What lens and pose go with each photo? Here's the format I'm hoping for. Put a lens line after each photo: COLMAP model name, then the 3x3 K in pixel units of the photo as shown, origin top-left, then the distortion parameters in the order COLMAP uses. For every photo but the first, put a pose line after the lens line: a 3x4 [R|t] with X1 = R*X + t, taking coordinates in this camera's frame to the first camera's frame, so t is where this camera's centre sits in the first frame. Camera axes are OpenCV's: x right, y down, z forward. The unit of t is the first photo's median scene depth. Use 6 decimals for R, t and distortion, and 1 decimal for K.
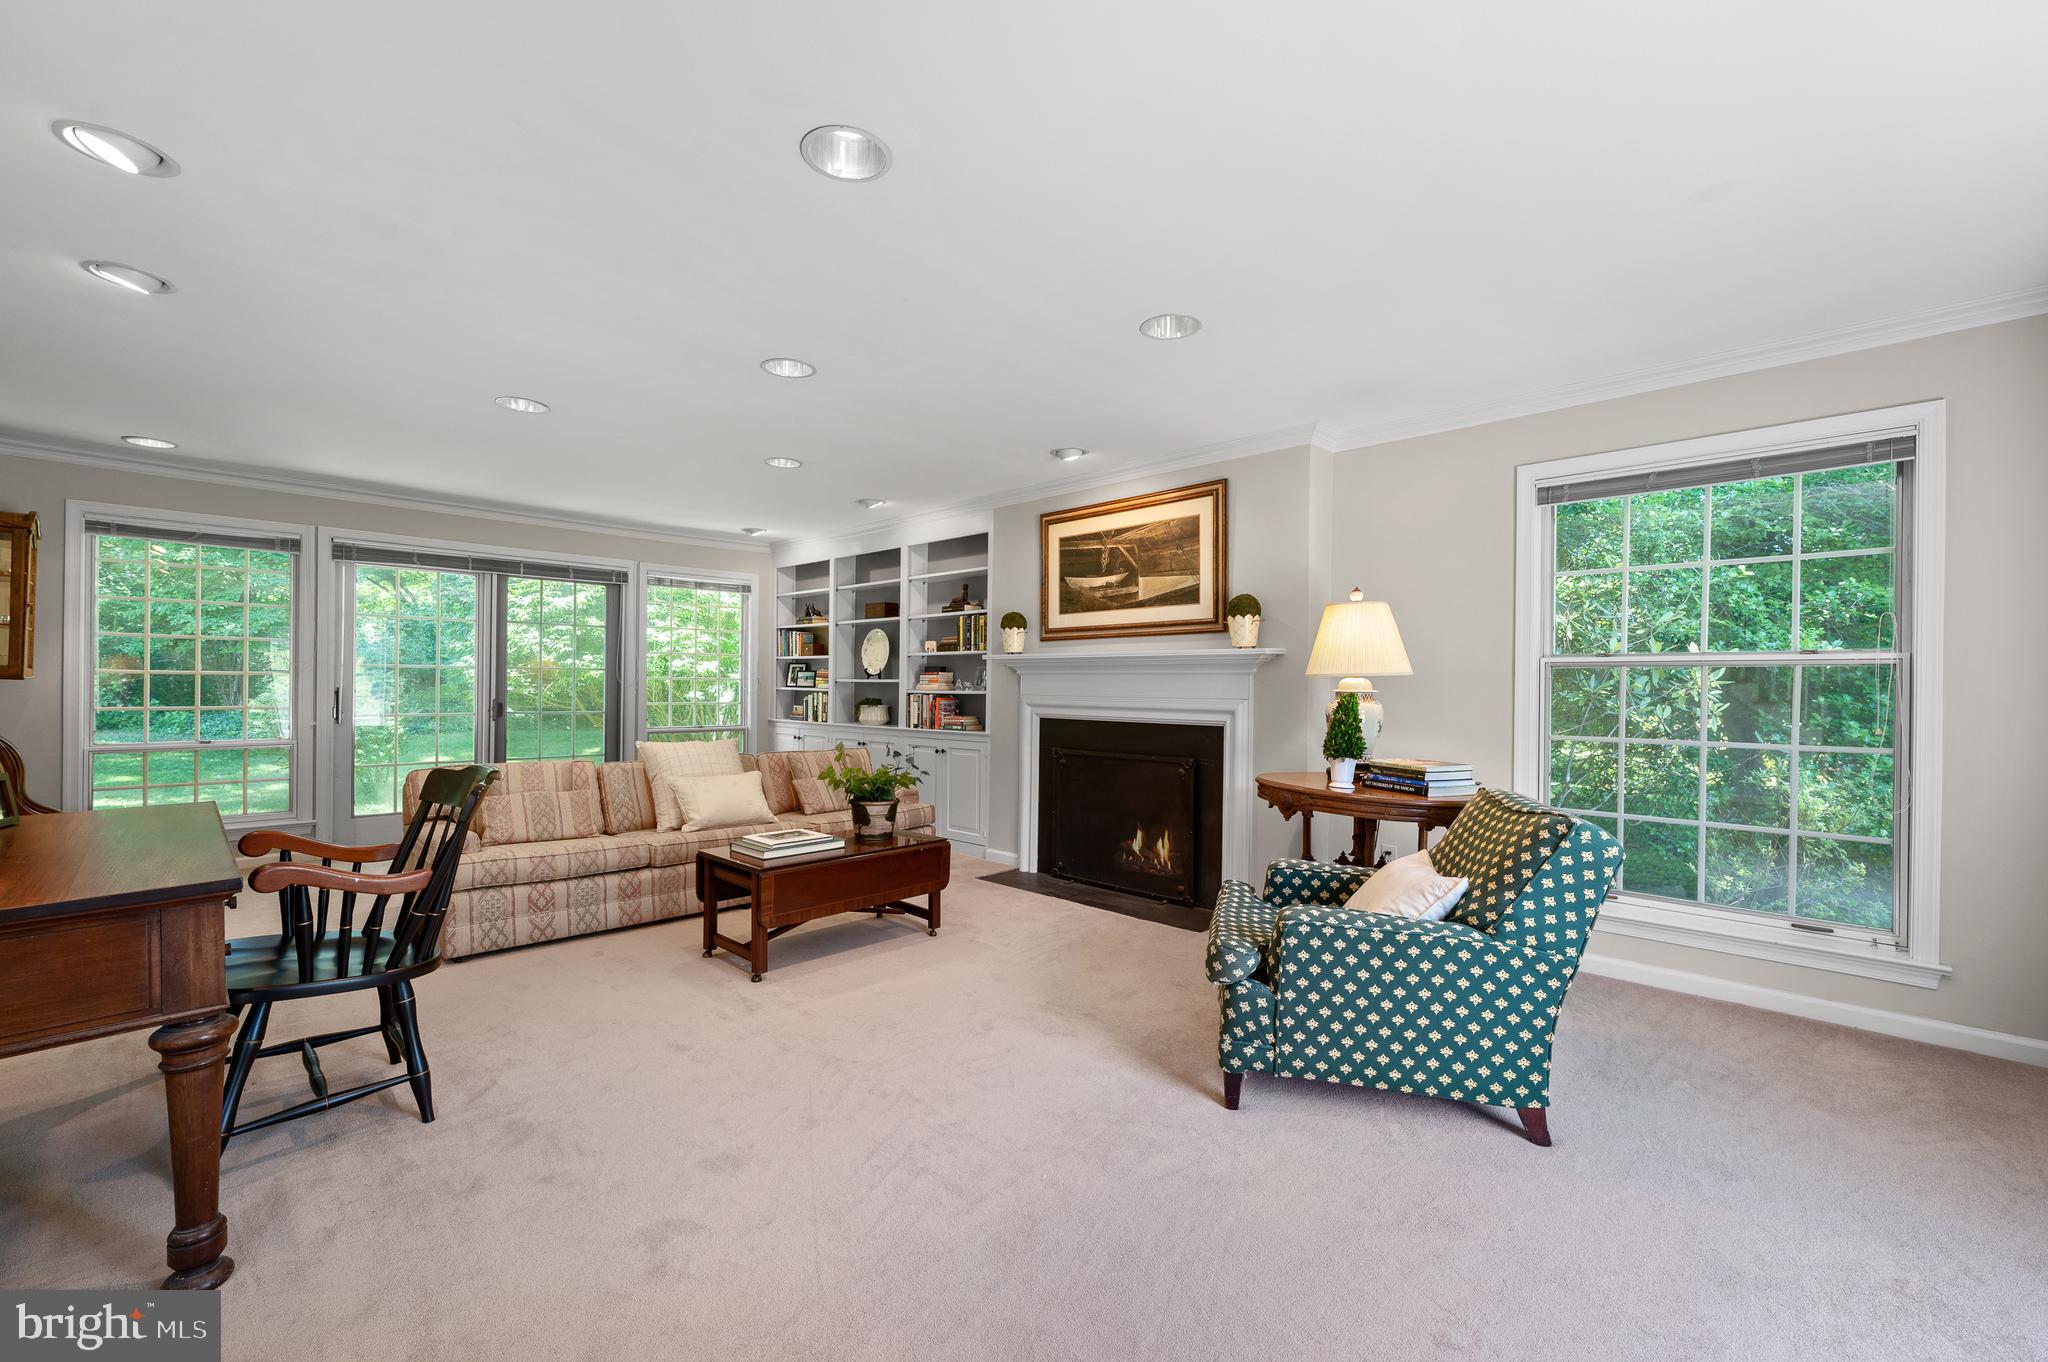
lens RADIAL K [[829.5, 0, 1020.9], [0, 829.5, 683.8], [0, 0, 1]] dist [-0.001586, 0.000739]
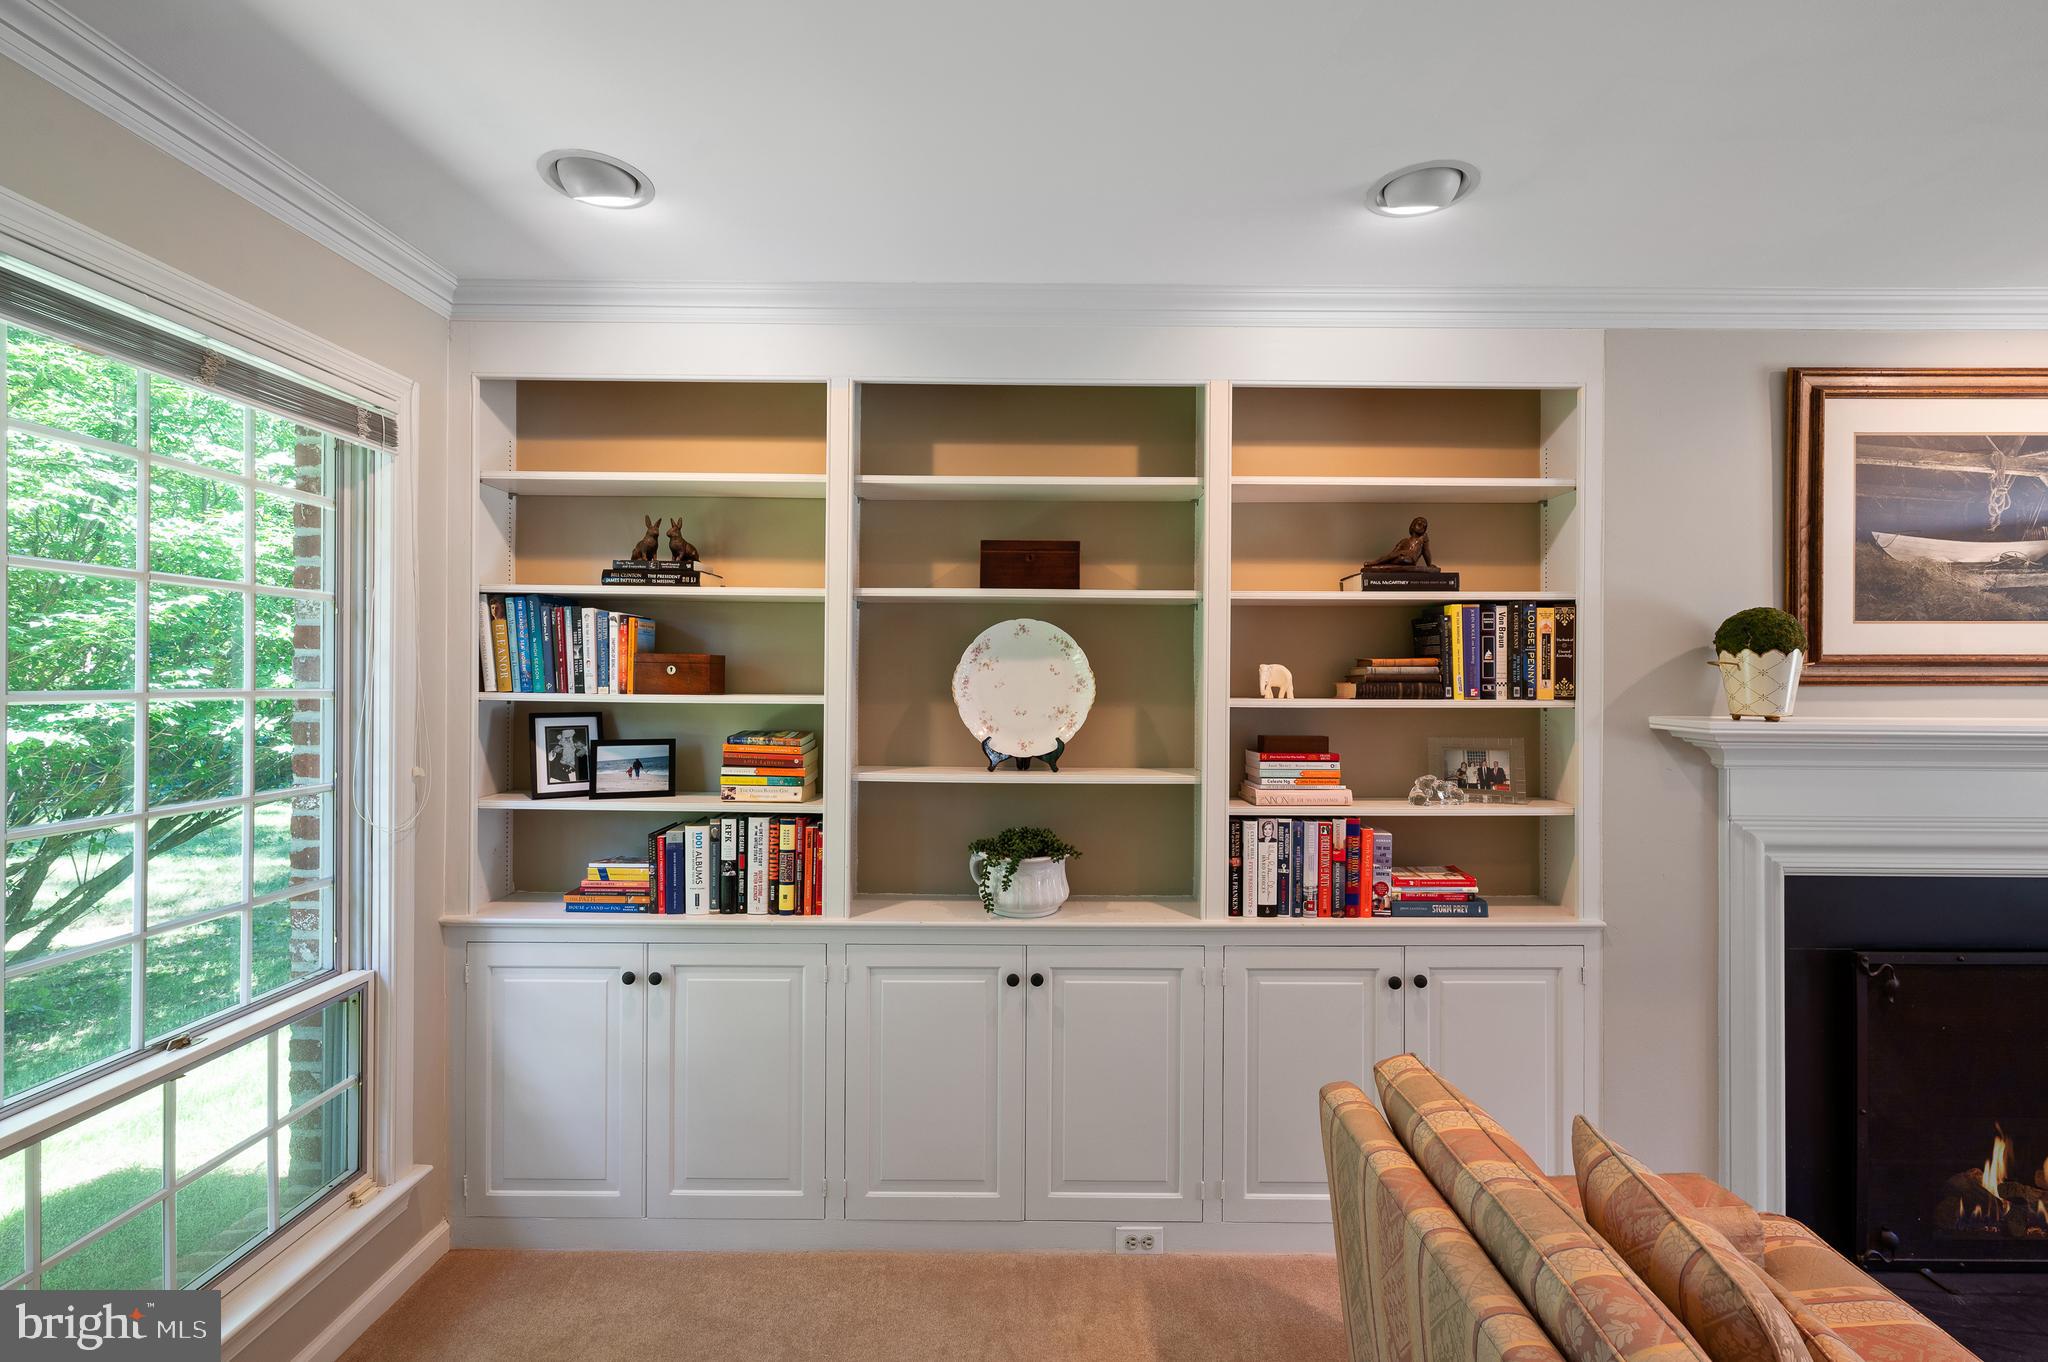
lens RADIAL K [[863.7, 0, 1023.8], [0, 863.7, 681.0], [0, 0, 1]] dist [0.003715, 0.000148]
pose [[0.715389, -0.004331, 0.698713, -0.462316], [-0.000280, 0.999979, 0.006486, -0.048464], [-0.698726, -0.004836, 0.715373, 0.831602]]
